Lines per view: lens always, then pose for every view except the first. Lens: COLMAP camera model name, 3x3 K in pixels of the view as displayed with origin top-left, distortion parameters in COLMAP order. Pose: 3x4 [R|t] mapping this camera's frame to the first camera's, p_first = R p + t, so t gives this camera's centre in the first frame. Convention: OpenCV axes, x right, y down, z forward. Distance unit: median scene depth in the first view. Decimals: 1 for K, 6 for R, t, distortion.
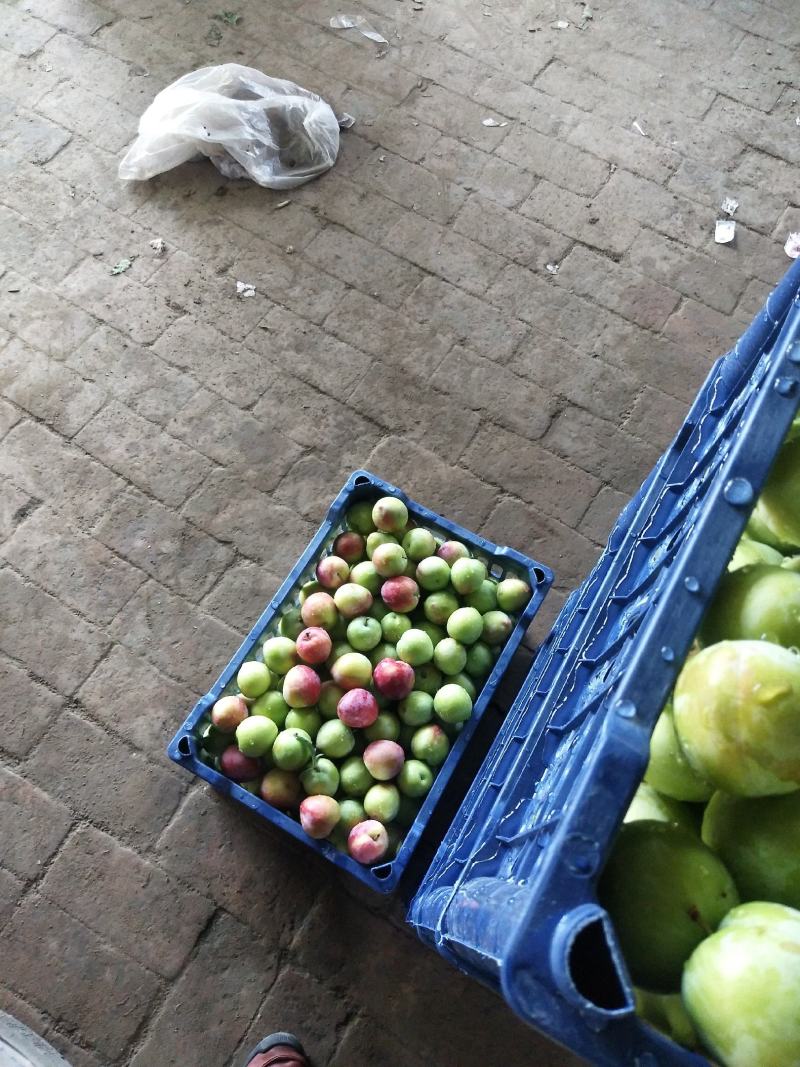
lens RADIAL K [[802.4, 0, 400.0], [0, 802.4, 533.5], [0, 0, 1]] dist [0.093156, -0.153098]
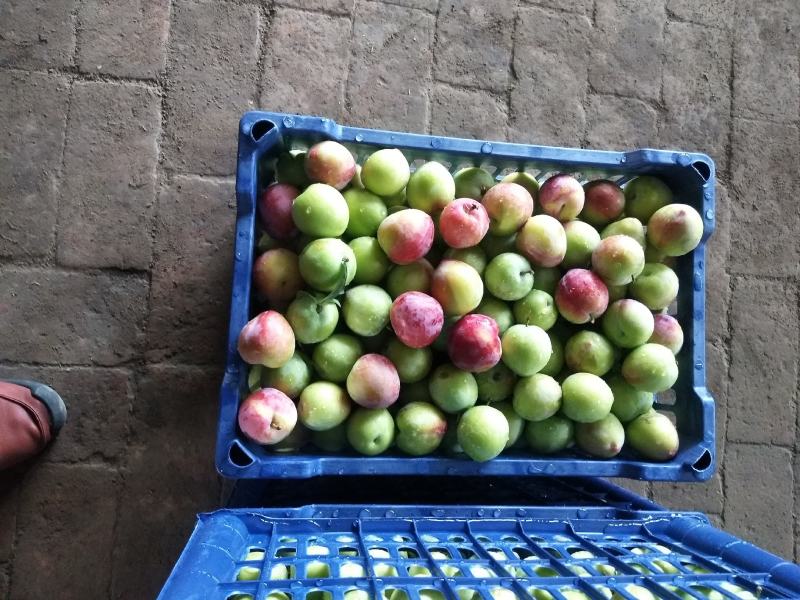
lens RADIAL K [[601.6, 0, 400.0], [0, 601.6, 300.0], [0, 0, 1]] dist [0.093156, -0.153098]
pose [[0.458087, 0.888218, -0.034993, -0.050892], [-0.859646, 0.452682, 0.236830, 0.087542], [0.226198, -0.078407, 0.970921, 0.438812]]
